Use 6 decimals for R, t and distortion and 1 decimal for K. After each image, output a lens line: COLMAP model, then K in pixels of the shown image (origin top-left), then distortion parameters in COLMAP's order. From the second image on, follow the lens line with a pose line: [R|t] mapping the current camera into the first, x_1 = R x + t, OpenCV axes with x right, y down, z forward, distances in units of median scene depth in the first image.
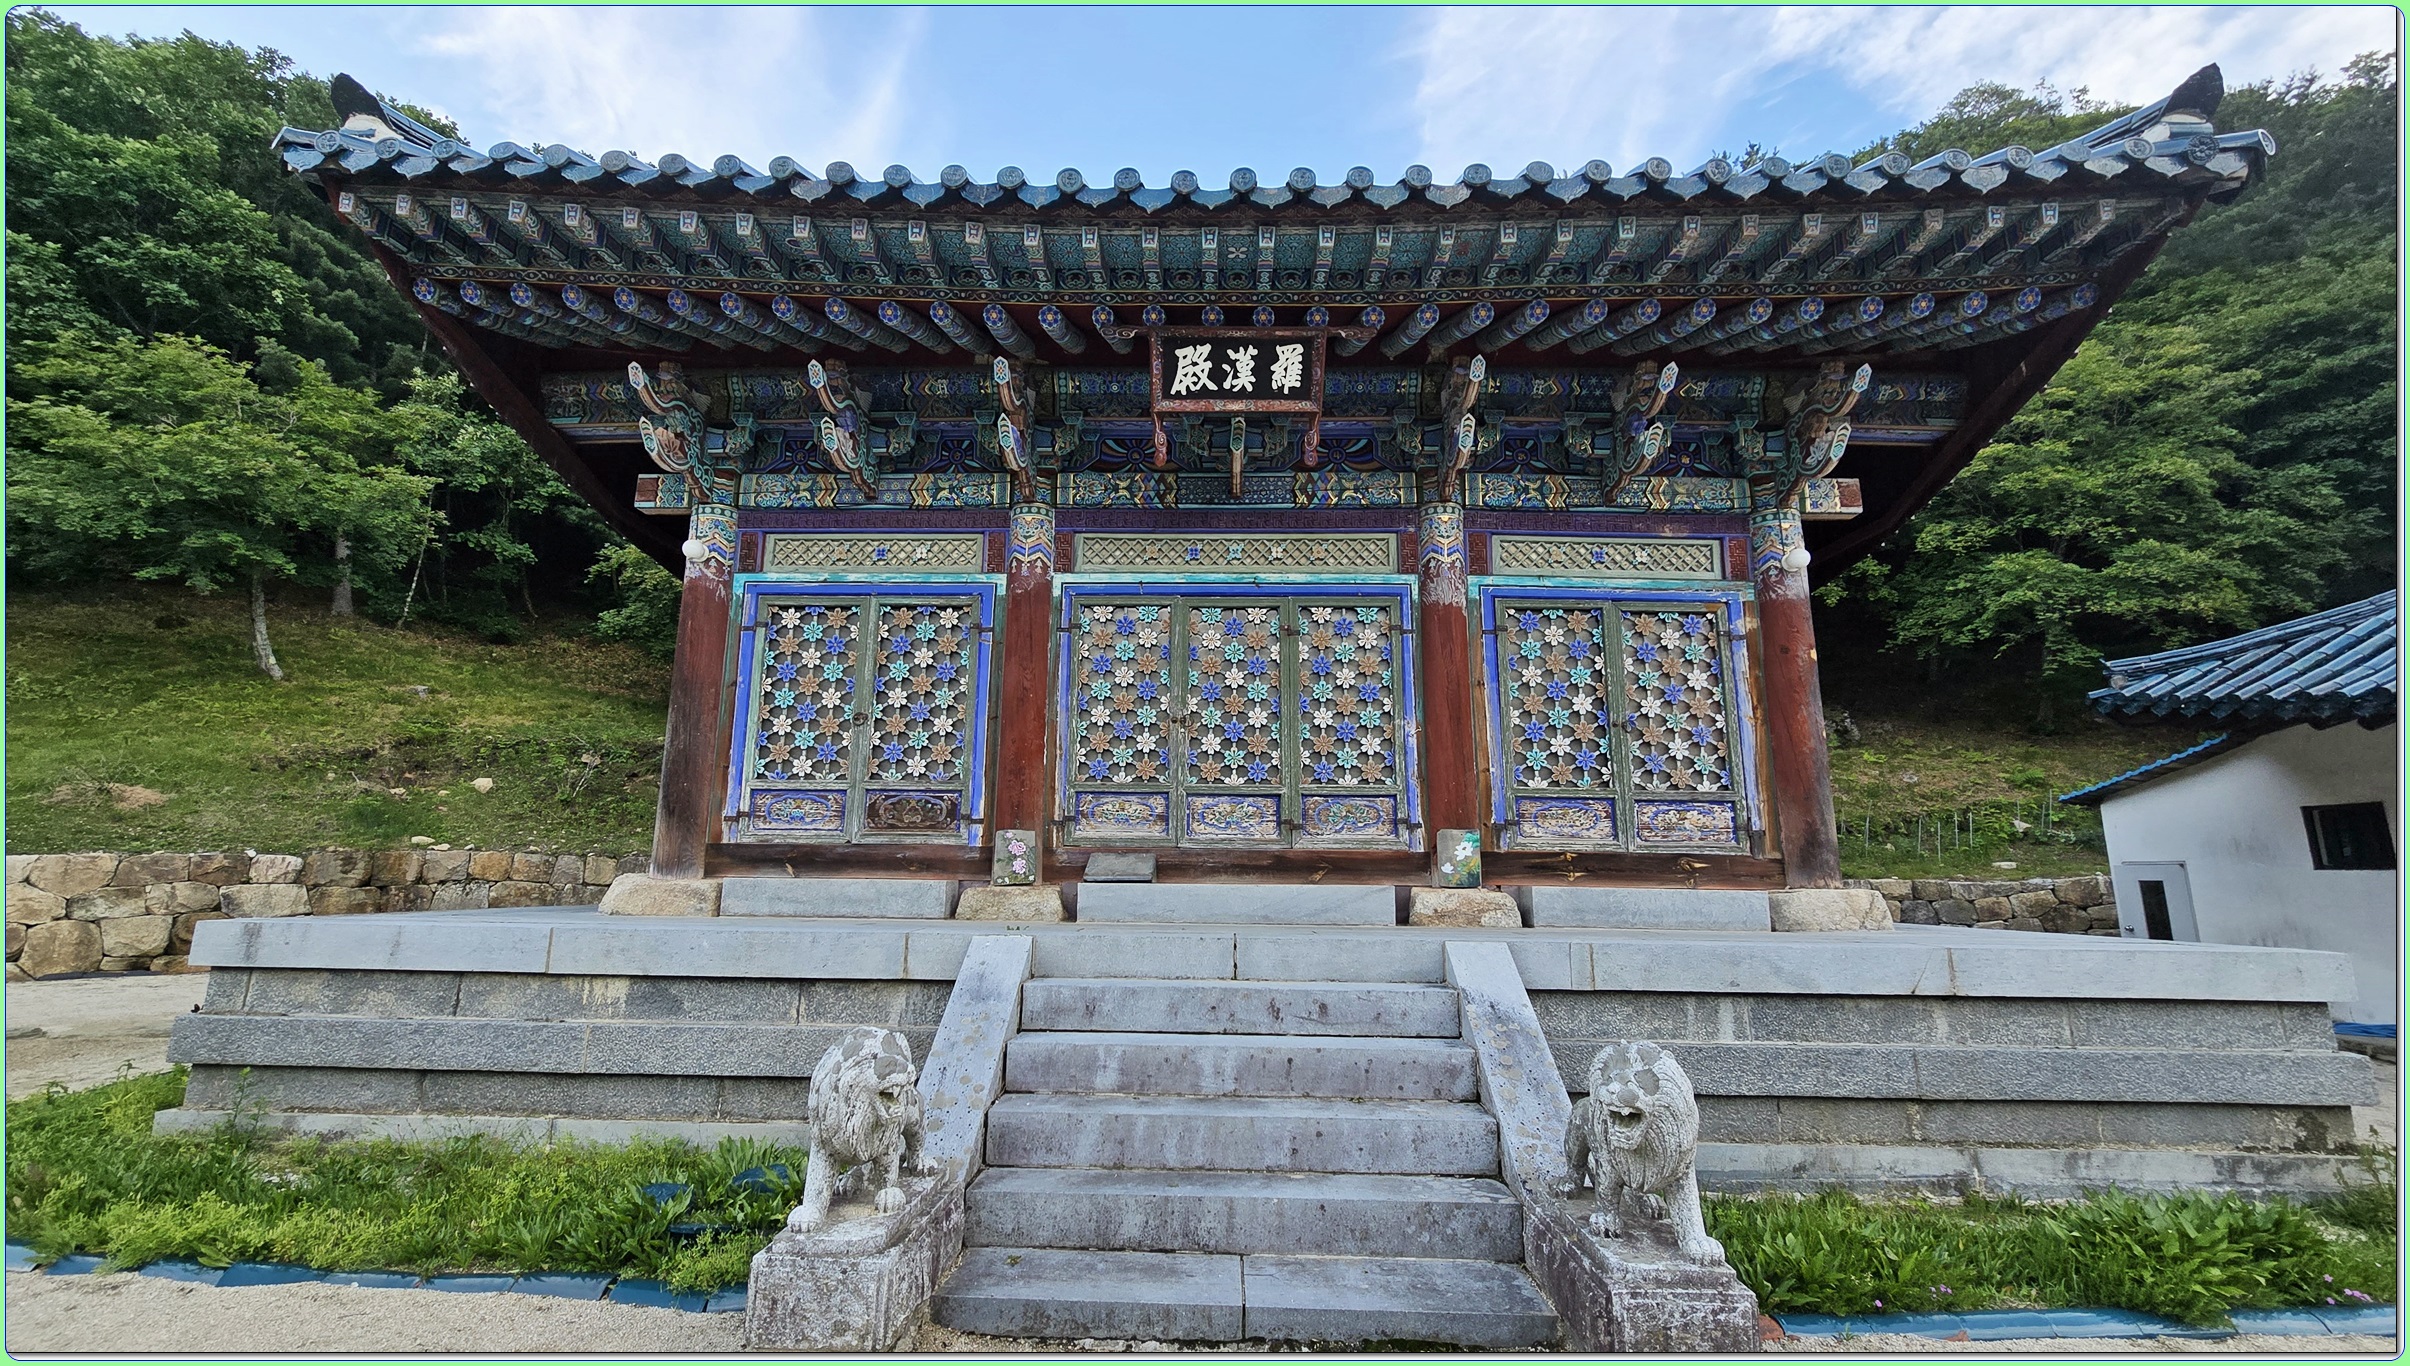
lens RADIAL K [[974.9, 0, 1200.4], [0, 974.9, 684.3], [0, 0, 1]] dist [-0.002227, 0.000027]
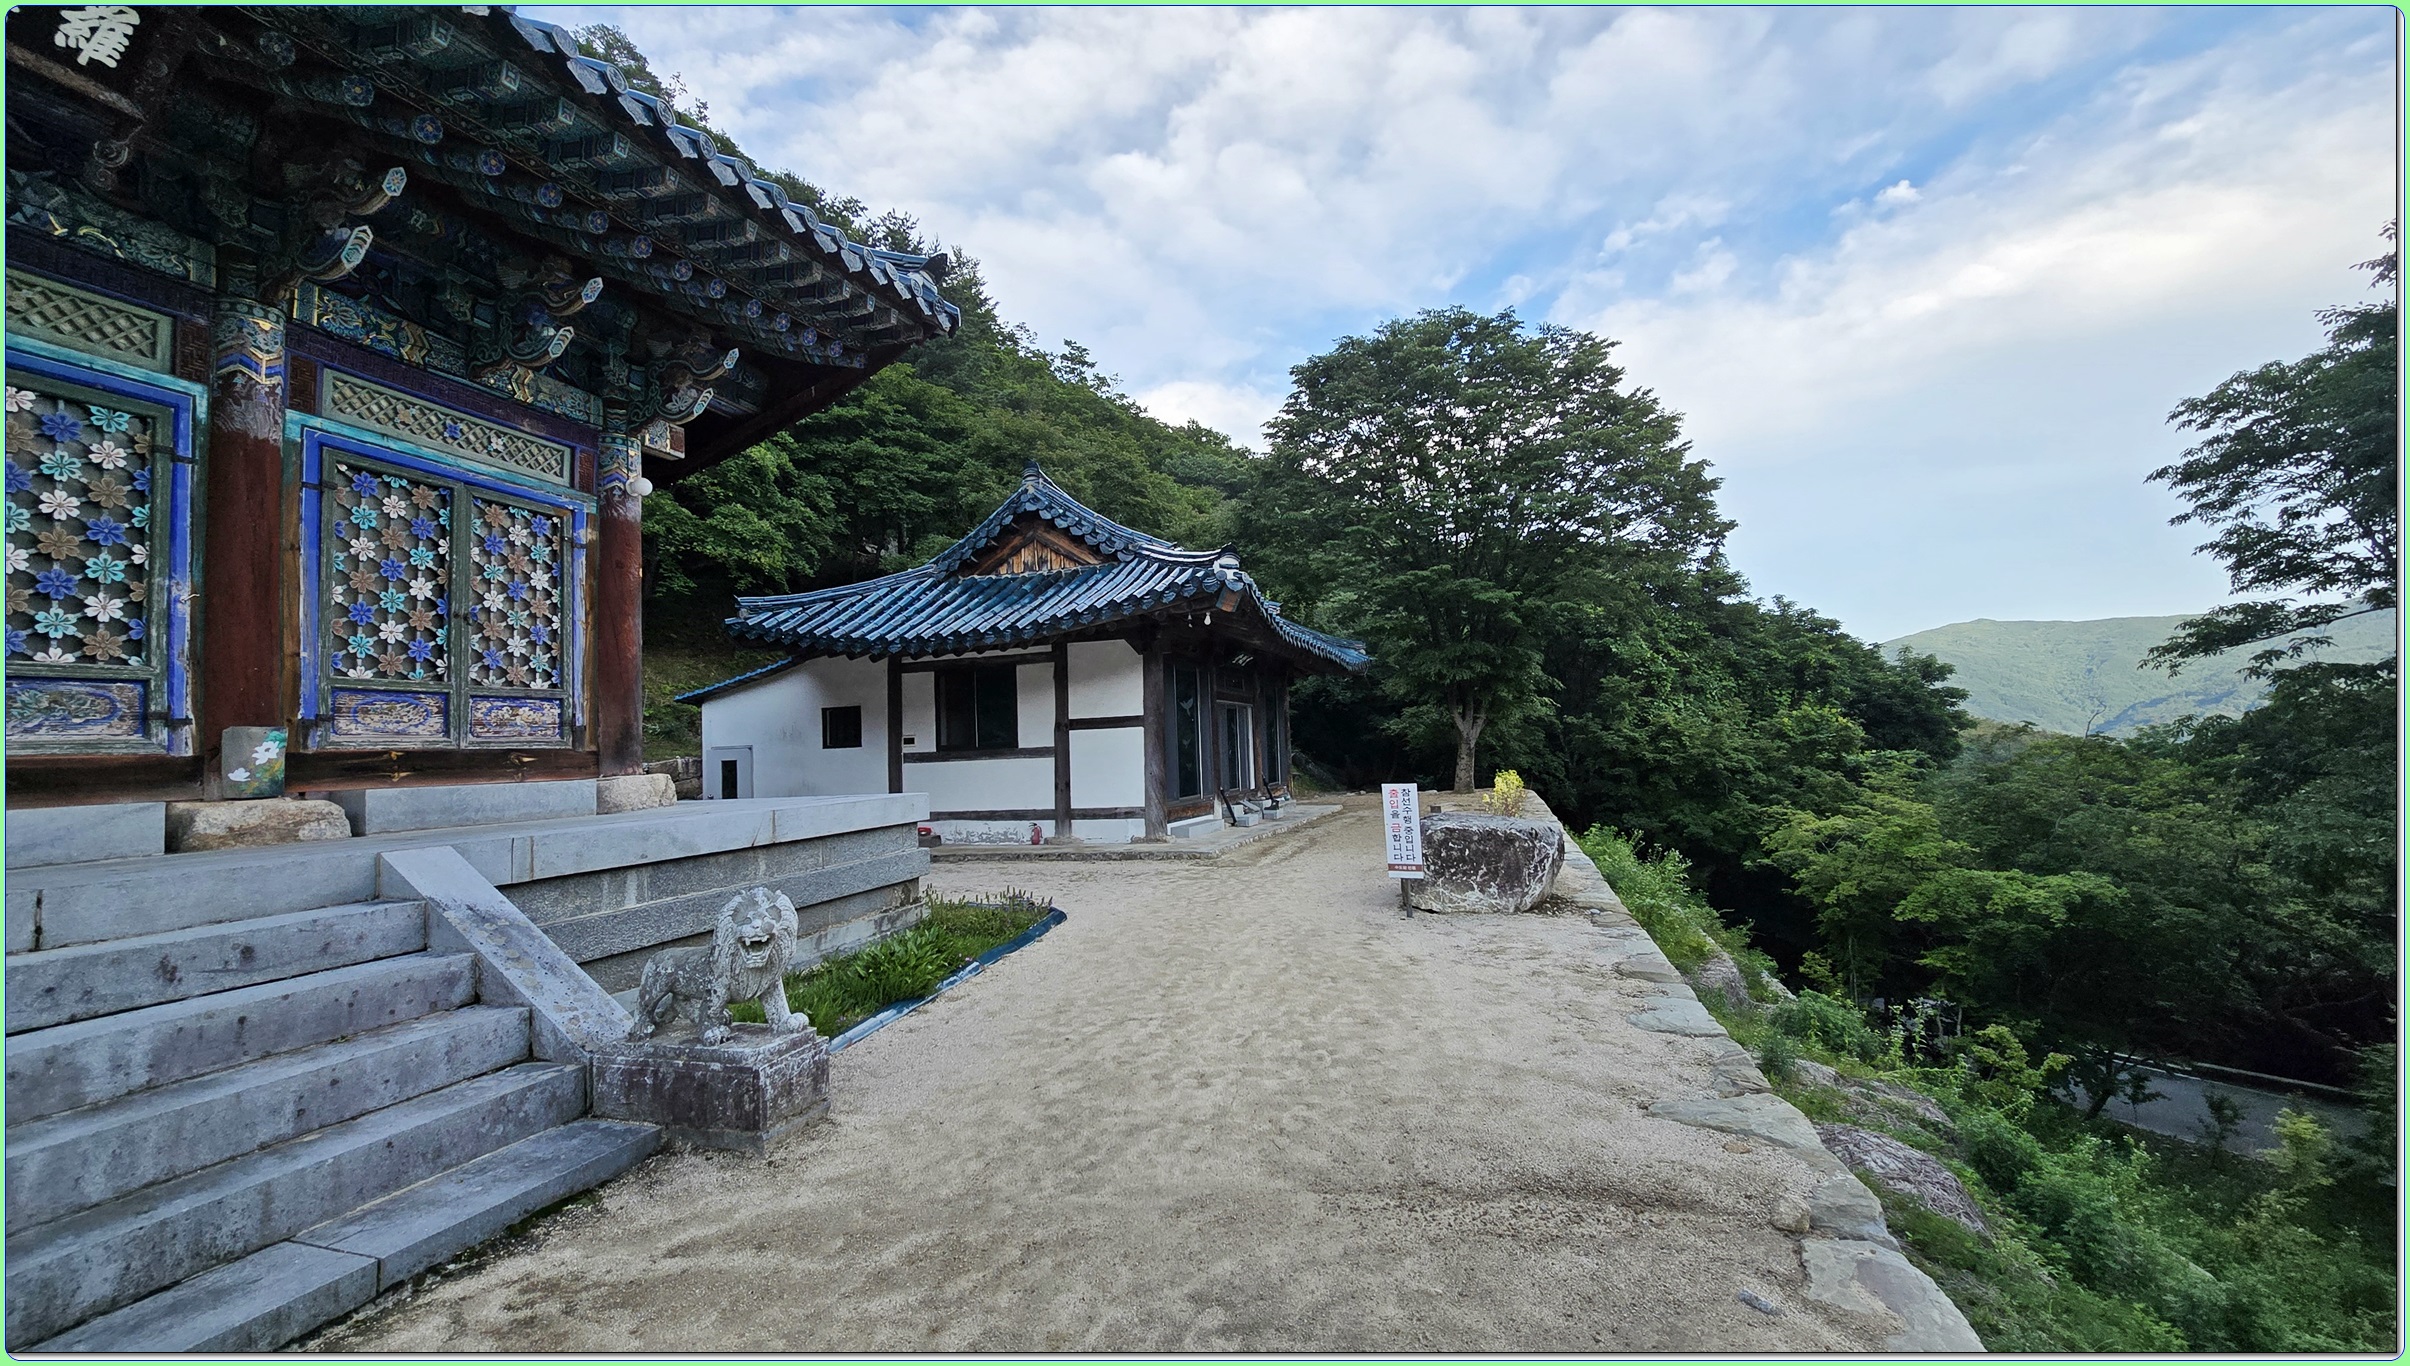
lens RADIAL K [[974.9, 0, 1200.4], [0, 974.9, 684.3], [0, 0, 1]] dist [-0.002227, 0.000027]
pose [[0.263384, 0.035291, 0.964045, -0.291136], [-0.140551, 0.990071, 0.002156, 0.004132], [-0.954397, -0.136065, 0.265729, 0.053999]]
